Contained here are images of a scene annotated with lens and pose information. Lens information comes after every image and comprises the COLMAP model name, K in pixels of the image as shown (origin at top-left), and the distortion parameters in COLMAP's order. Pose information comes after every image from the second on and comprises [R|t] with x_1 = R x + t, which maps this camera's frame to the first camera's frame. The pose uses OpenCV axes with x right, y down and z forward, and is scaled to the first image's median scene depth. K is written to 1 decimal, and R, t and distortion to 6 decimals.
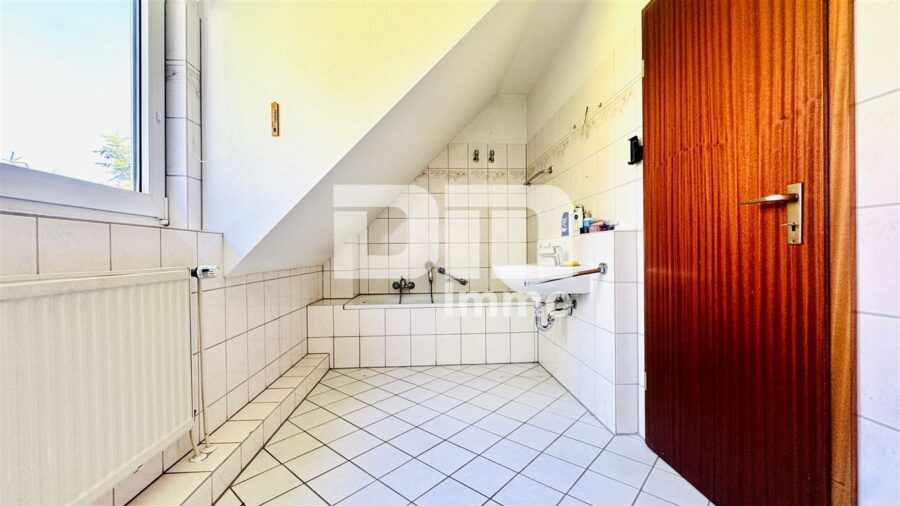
lens RADIAL K [[358.4, 0, 449.6], [0, 358.4, 254.8], [0, 0, 1]] dist [-0.004486, 0.000349]
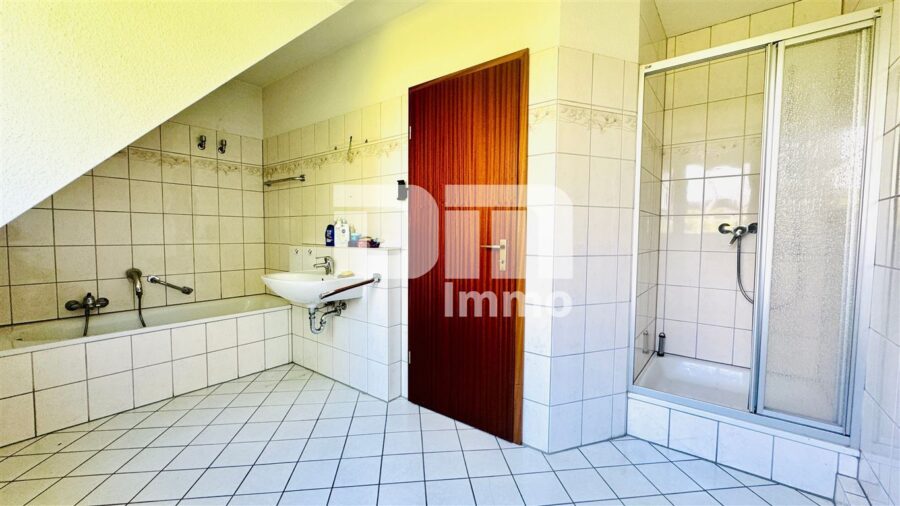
lens RADIAL K [[358.4, 0, 448.3], [0, 358.4, 254.8], [0, 0, 1]] dist [-0.004486, 0.000349]
pose [[0.656154, -0.027932, 0.754110, -0.279613], [-0.013150, 0.998740, 0.048434, -0.083840], [-0.754512, -0.041697, 0.654960, -0.017708]]
